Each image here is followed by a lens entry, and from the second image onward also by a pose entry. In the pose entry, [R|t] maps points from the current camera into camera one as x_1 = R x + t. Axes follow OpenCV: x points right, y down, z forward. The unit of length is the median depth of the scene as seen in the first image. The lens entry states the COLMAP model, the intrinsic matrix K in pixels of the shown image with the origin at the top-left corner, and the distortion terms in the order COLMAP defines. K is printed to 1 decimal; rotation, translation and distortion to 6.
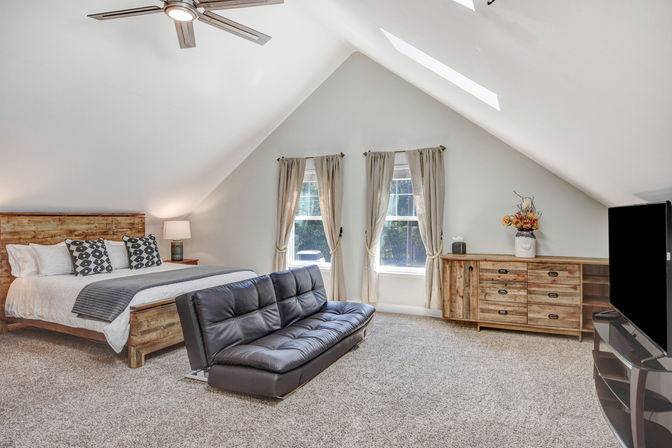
lens RADIAL K [[423.0, 0, 338.8], [0, 423.0, 224.2], [0, 0, 1]] dist [0.002717, -0.005418]
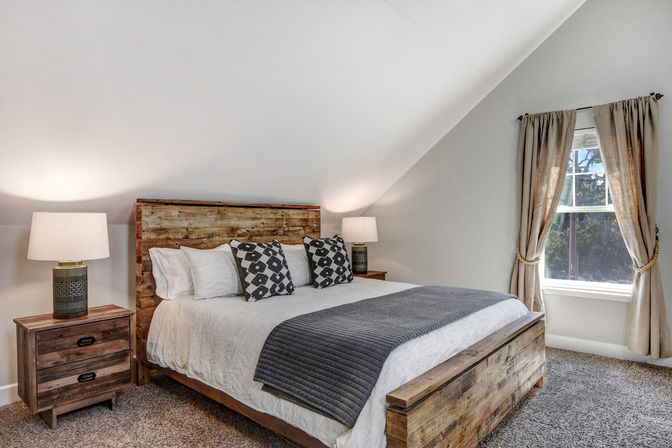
lens RADIAL K [[423.0, 0, 339.0], [0, 423.0, 224.6], [0, 0, 1]] dist [0.002717, -0.005418]
pose [[0.966431, -0.002211, -0.256916, -0.286108], [-0.000914, 0.999927, -0.012044, 0.016936], [0.256924, 0.011874, 0.966359, 0.377405]]
